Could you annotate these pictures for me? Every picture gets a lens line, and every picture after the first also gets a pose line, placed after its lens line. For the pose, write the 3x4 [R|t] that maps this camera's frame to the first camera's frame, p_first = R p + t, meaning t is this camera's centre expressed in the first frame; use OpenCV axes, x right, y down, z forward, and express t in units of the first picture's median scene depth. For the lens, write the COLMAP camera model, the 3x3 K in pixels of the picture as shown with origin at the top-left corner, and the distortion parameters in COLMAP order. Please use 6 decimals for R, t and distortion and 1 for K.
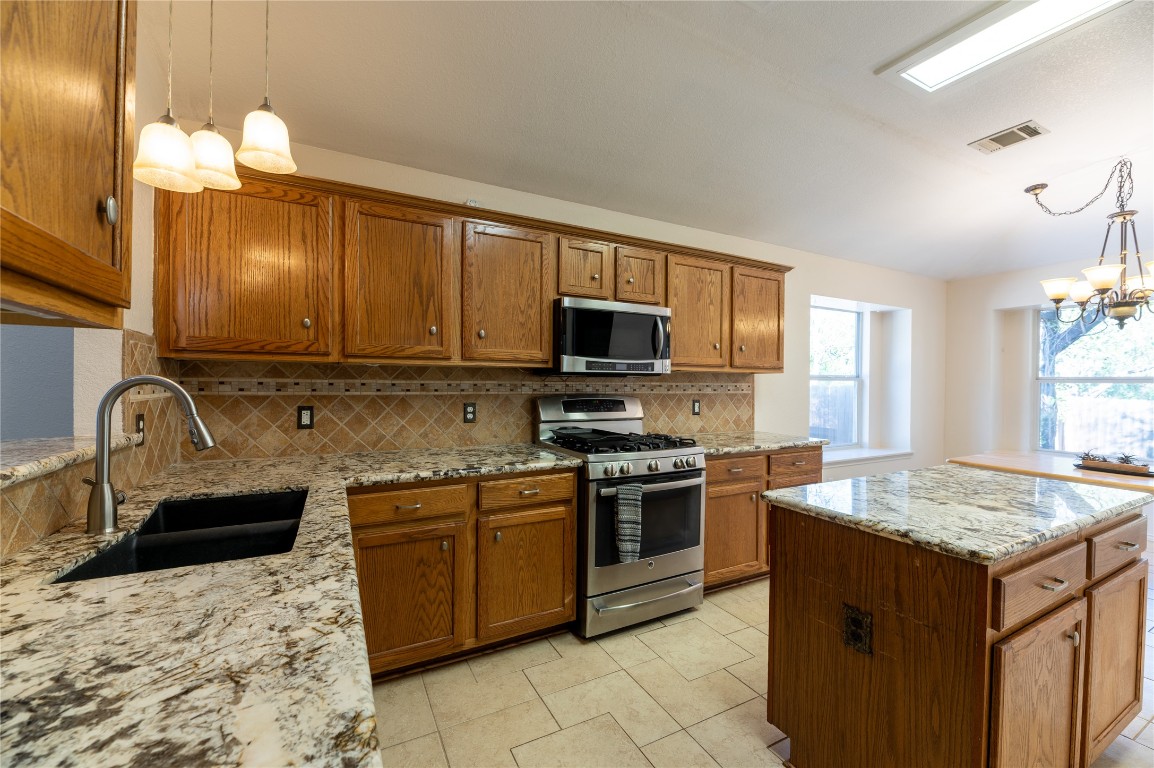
lens RADIAL K [[461.1, 0, 577.0], [0, 461.1, 386.1], [0, 0, 1]] dist [-0.003244, -0.002571]
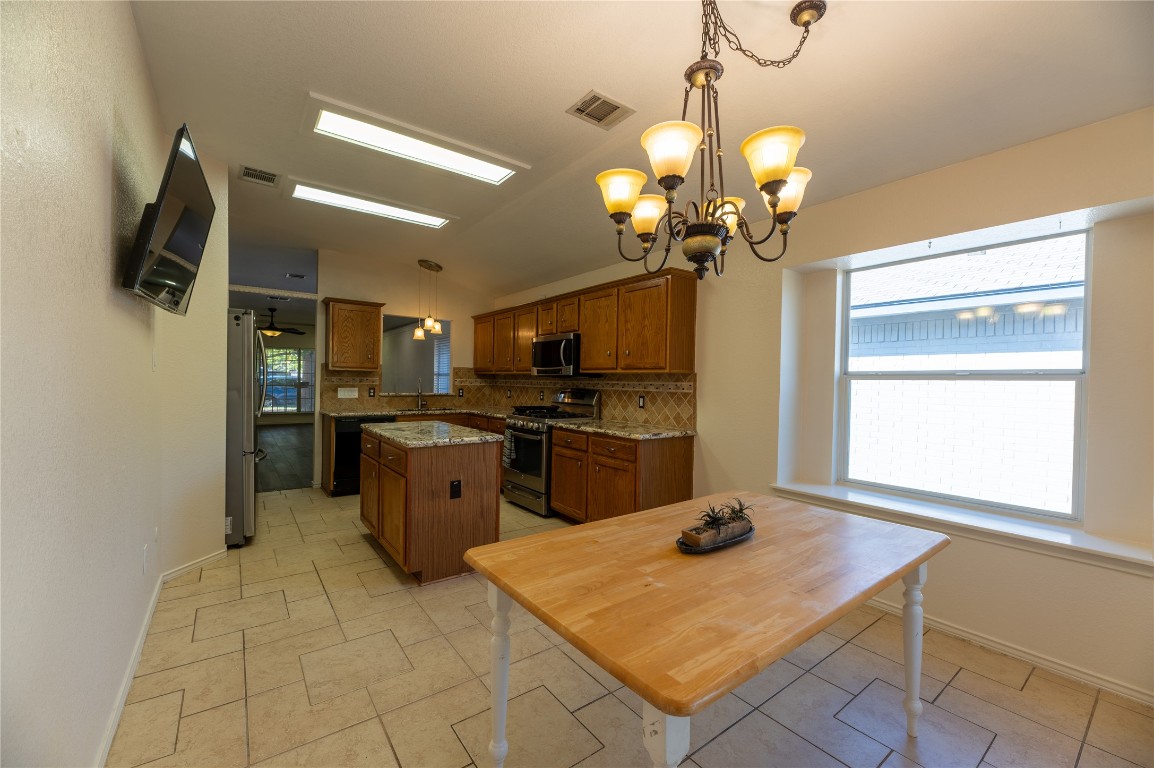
lens RADIAL K [[461.1, 0, 577.2], [0, 461.1, 384.1], [0, 0, 1]] dist [-0.003244, -0.002571]
pose [[0.156226, -0.001547, -0.987720, 1.440256], [-0.023511, 0.999710, -0.005284, 0.009075], [0.987441, 0.024048, 0.156144, 0.641369]]
